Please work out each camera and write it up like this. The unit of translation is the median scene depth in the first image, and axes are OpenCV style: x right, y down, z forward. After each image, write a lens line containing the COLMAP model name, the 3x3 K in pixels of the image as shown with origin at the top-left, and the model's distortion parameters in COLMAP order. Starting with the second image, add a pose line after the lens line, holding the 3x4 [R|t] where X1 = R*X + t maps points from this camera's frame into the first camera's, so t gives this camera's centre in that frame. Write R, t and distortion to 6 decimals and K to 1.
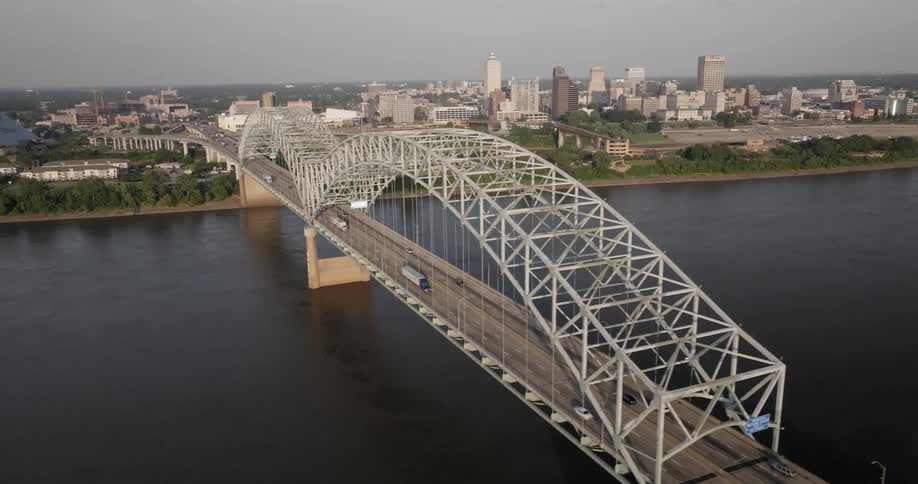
lens RADIAL K [[690.8, 0, 459.0], [0, 690.8, 242.0], [0, 0, 1]] dist [0.004736, 0.003027]
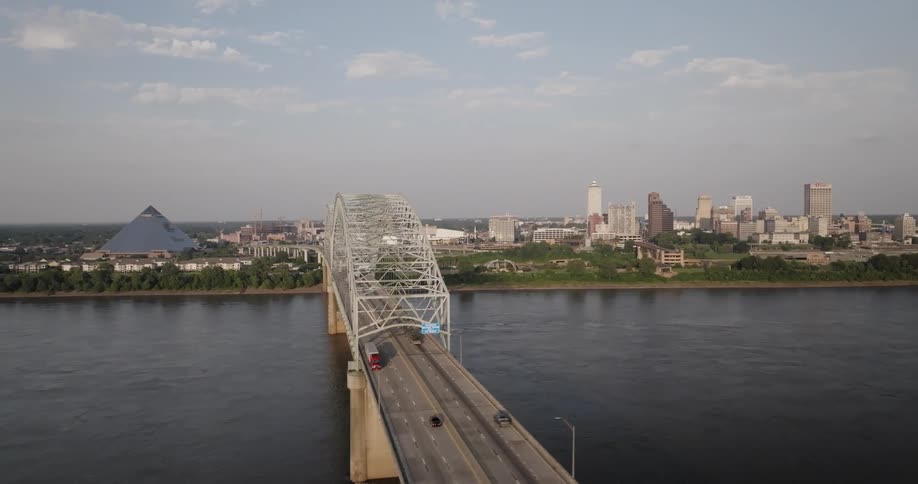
lens RADIAL K [[690.8, 0, 459.0], [0, 690.8, 242.0], [0, 0, 1]] dist [0.004736, 0.003027]
pose [[0.976183, 0.015494, -0.216393, 0.088515], [-0.057189, 0.980545, -0.187780, 0.038038], [0.209274, 0.195683, 0.958078, -0.064018]]
